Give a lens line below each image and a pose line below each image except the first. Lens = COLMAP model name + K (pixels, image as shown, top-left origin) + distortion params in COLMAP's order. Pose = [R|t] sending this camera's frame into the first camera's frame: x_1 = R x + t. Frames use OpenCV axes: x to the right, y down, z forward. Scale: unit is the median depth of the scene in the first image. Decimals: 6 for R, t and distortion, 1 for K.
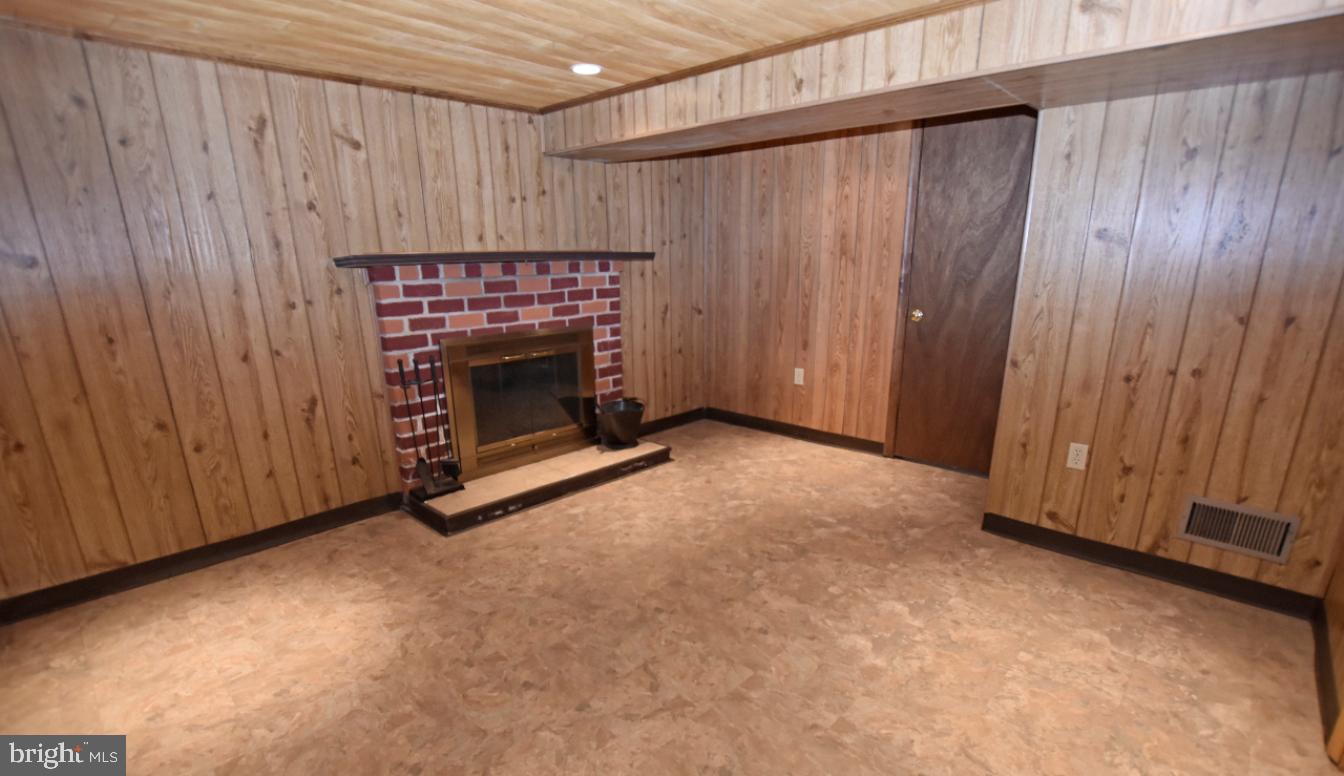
lens RADIAL K [[617.1, 0, 661.3], [0, 617.1, 440.9], [0, 0, 1]] dist [-0.021636, -0.000520]
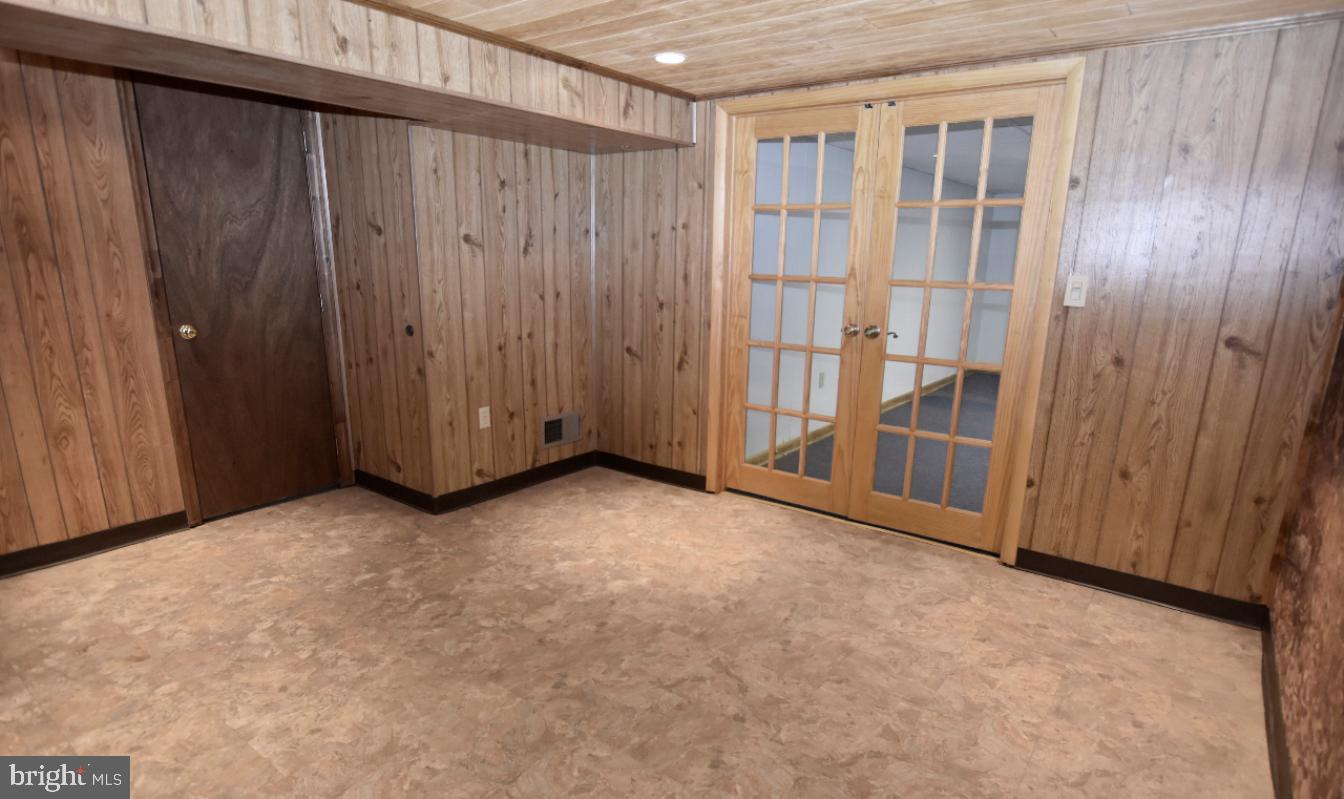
lens RADIAL K [[717.6, 0, 688.4], [0, 717.6, 439.7], [0, 0, 1]] dist [-0.013974, 0.000070]
pose [[-0.126001, -0.244443, 0.961442, -0.651930], [0.274469, 0.922744, 0.270574, -0.179834], [-0.953305, 0.297978, -0.049175, 0.592038]]
